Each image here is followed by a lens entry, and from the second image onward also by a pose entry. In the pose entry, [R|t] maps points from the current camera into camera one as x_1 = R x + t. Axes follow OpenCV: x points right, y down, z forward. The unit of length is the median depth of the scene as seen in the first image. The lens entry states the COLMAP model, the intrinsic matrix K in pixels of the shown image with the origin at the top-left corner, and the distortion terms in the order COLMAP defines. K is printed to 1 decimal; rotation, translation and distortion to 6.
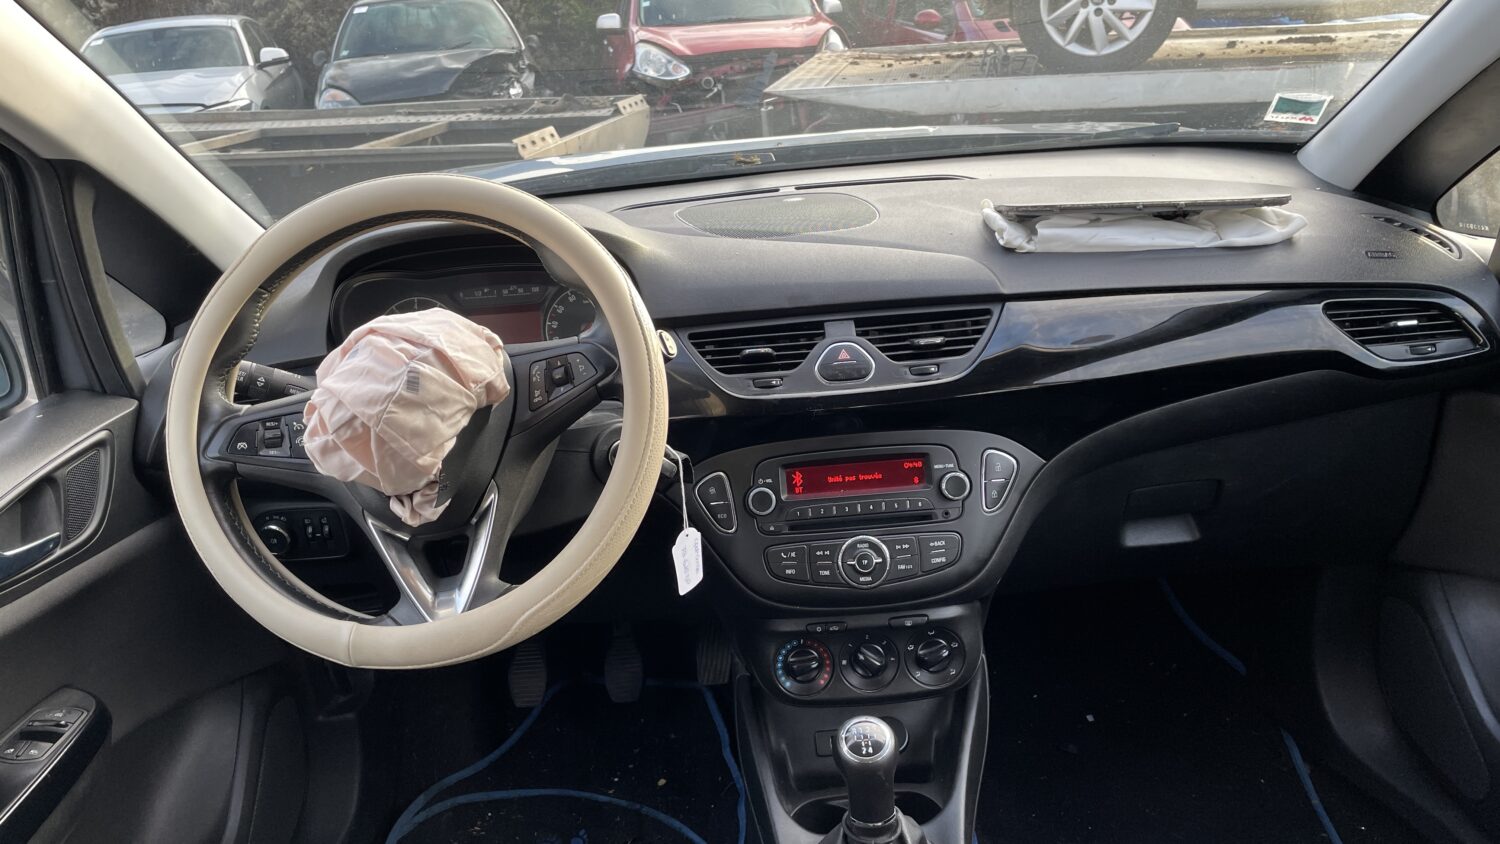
lens RADIAL K [[1128.2, 0, 756.3], [0, 1128.2, 415.4], [0, 0, 1]] dist [0.078374, -0.102224]
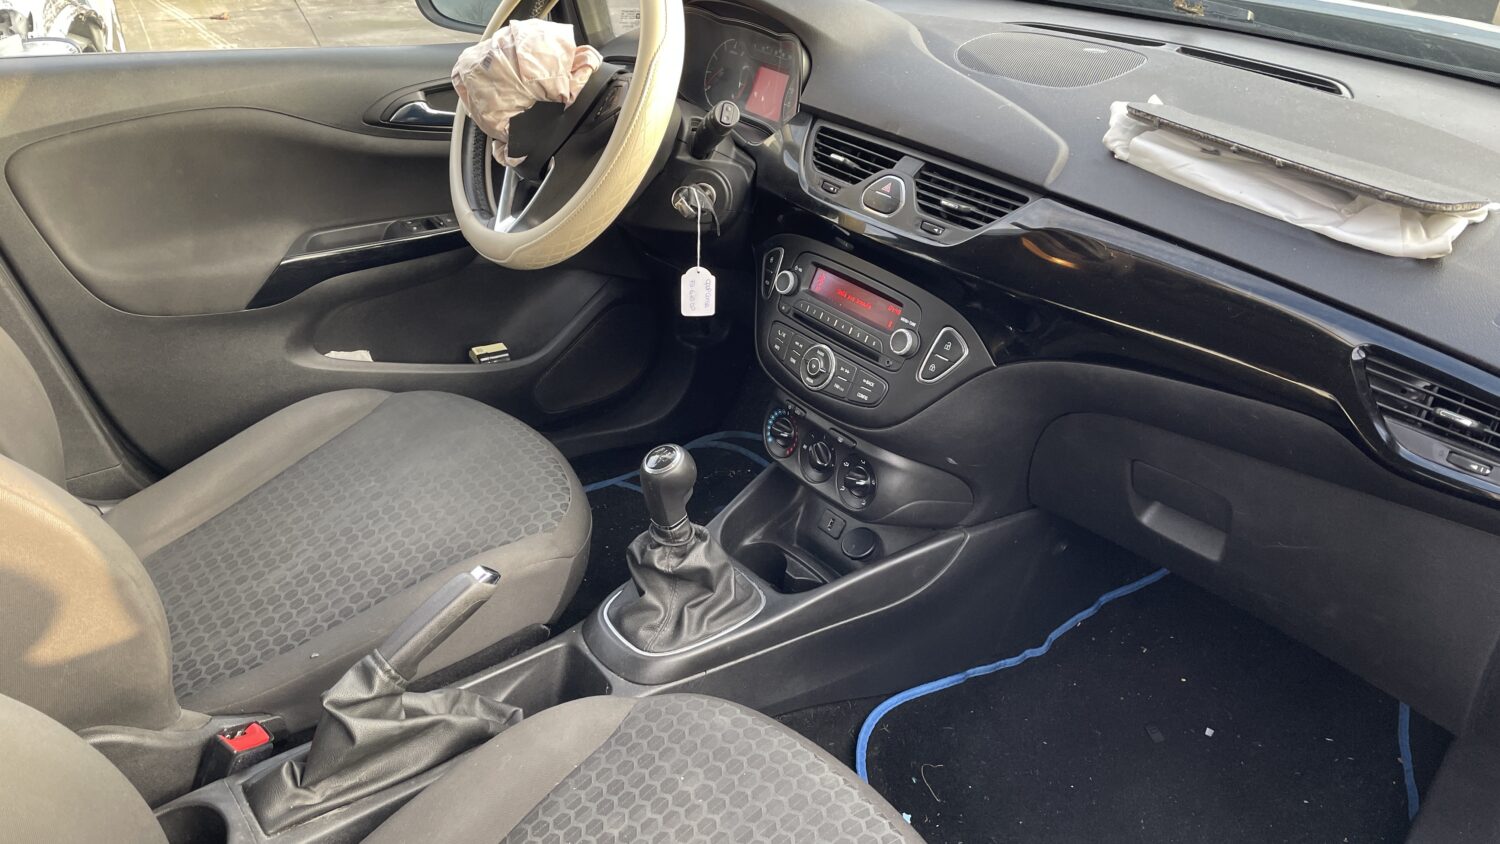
lens RADIAL K [[1128.2, 0, 756.3], [0, 1128.2, 415.4], [0, 0, 1]] dist [0.078374, -0.102224]
pose [[0.591209, 0.475700, -0.651292, 0.801132], [-0.350341, 0.878842, 0.323880, -0.167046], [0.726453, 0.036694, 0.686236, 0.188727]]
